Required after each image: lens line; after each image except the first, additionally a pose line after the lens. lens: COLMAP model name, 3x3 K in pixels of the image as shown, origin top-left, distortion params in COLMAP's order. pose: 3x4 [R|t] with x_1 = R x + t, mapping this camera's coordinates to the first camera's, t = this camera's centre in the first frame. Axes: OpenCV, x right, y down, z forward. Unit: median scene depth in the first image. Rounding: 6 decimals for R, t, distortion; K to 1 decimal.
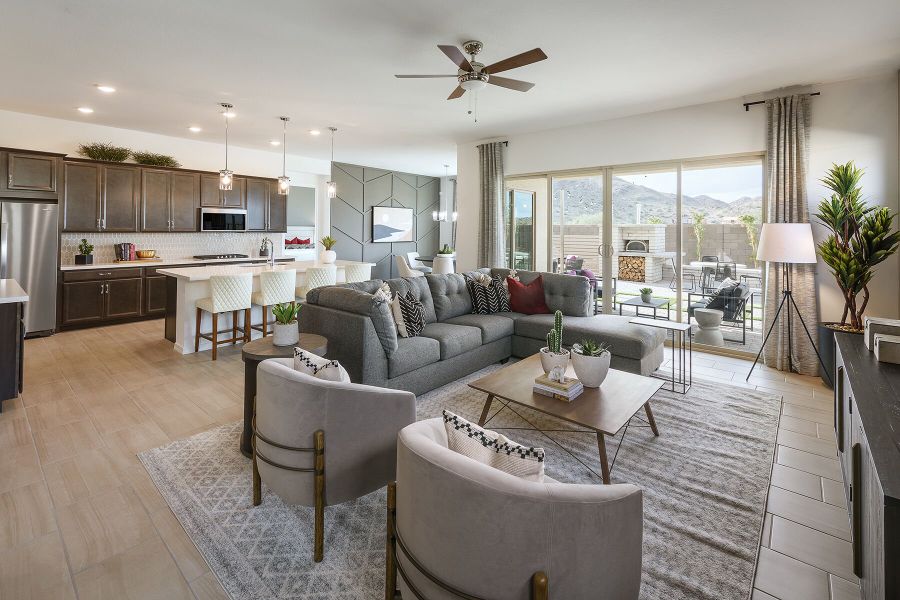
lens RADIAL K [[395.7, 0, 459.5], [0, 395.7, 223.6], [0, 0, 1]] dist [-0.000264, -0.000214]
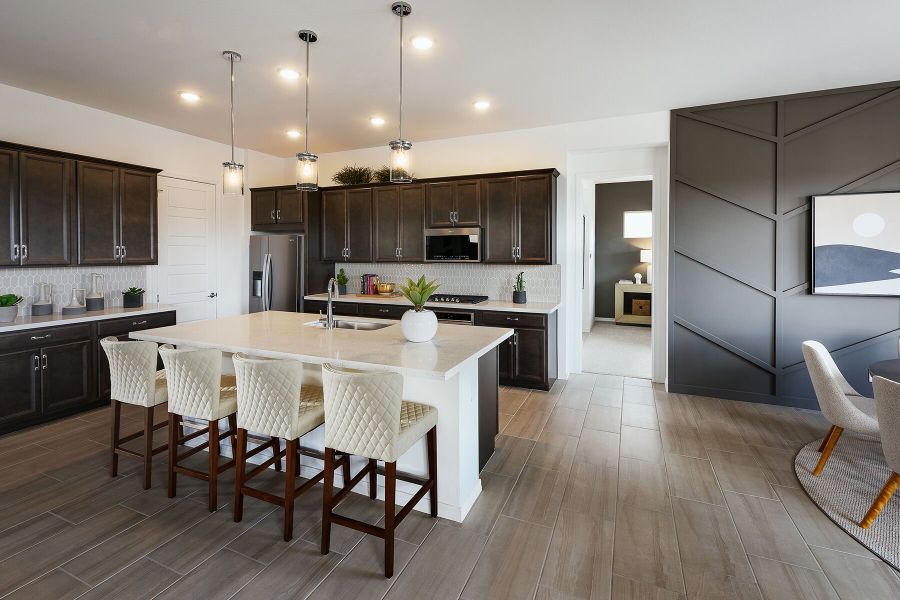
lens RADIAL K [[412.6, 0, 451.7], [0, 412.6, 253.9], [0, 0, 1]] dist [0.011517, 0.000138]
pose [[0.286584, -0.008026, -0.958021, 0.113998], [0.014745, 0.999883, -0.003966, 0.012057], [0.957942, -0.012990, 0.286669, 1.051964]]
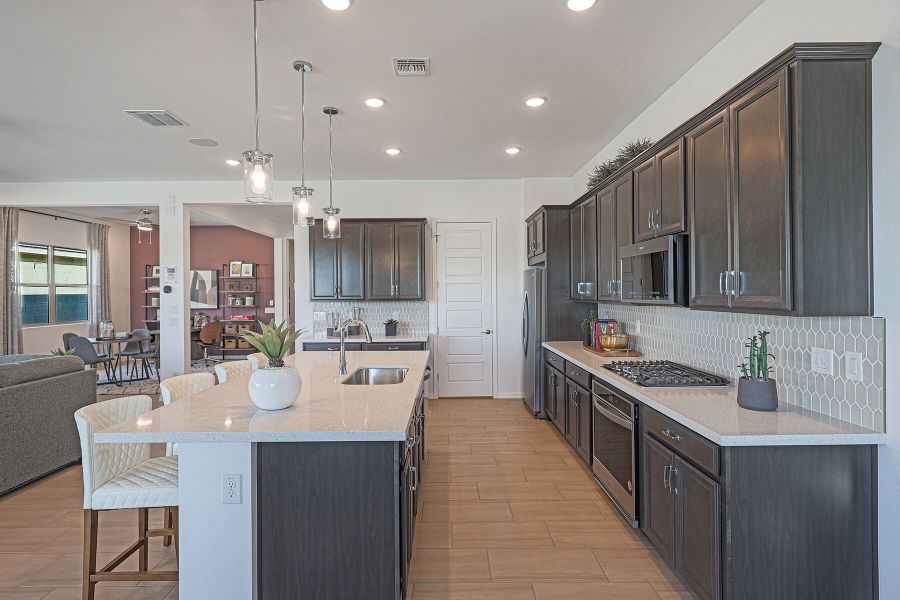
lens RADIAL K [[458.3, 0, 447.0], [0, 458.3, 293.7], [0, 0, 1]] dist [-0.000469, 0.000074]
pose [[-0.774379, -0.001384, -0.632721, -0.236228], [0.009919, 0.999848, -0.014327, 0.020246], [0.632644, -0.017370, -0.774248, 1.600561]]
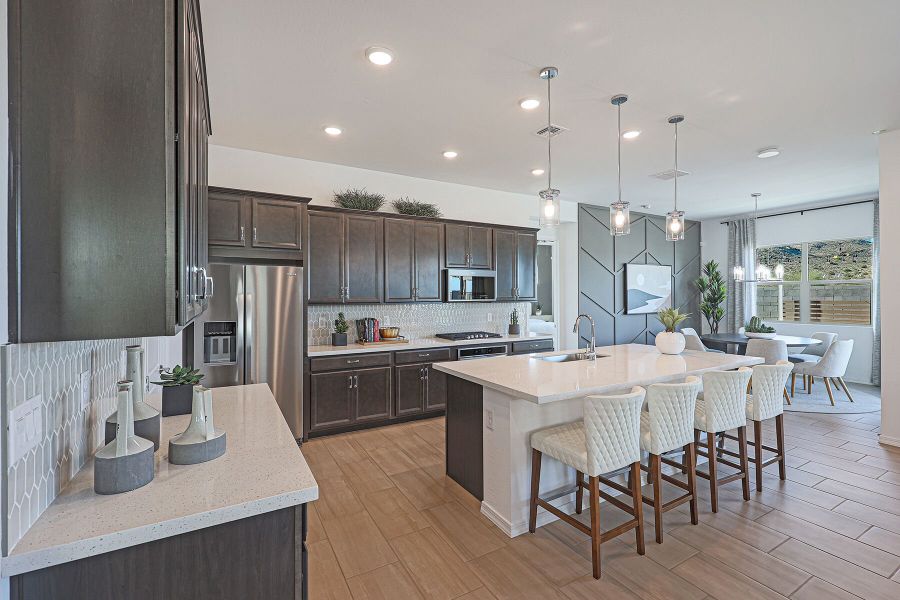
lens RADIAL K [[391.9, 0, 453.2], [0, 391.9, 294.1], [0, 0, 1]] dist [0.001238, 0.000169]
pose [[0.935130, -0.015685, -0.353957, -0.488944], [0.018586, 0.999816, 0.004797, 0.003454], [0.353816, -0.011065, 0.935249, 0.410791]]
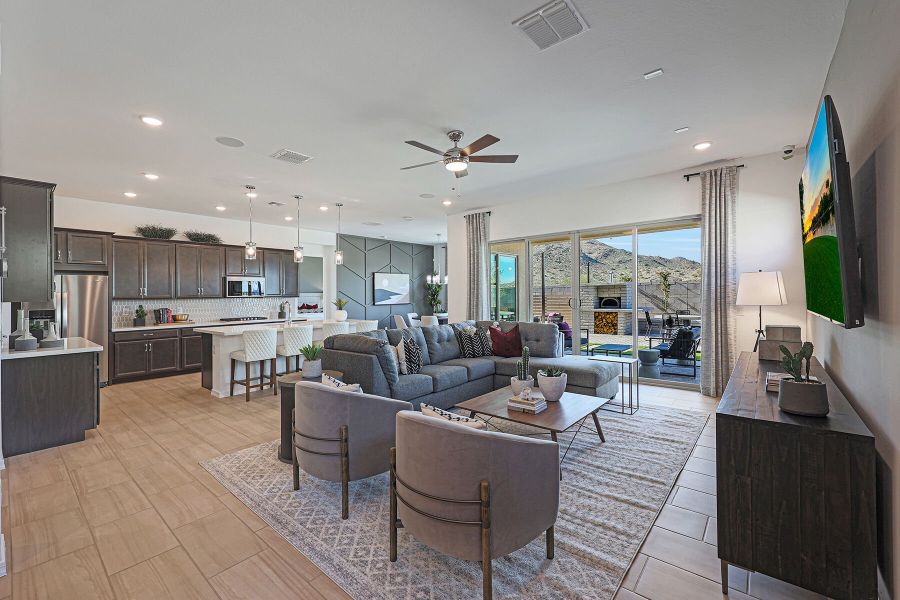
lens RADIAL K [[369.0, 0, 449.0], [0, 369.0, 292.5], [0, 0, 1]] dist [0.001575, 0.000115]
pose [[0.999632, -0.023602, -0.013358, 0.013451], [0.023713, 0.999685, 0.008220, 0.015818], [0.013159, -0.008534, 0.999877, -0.086048]]
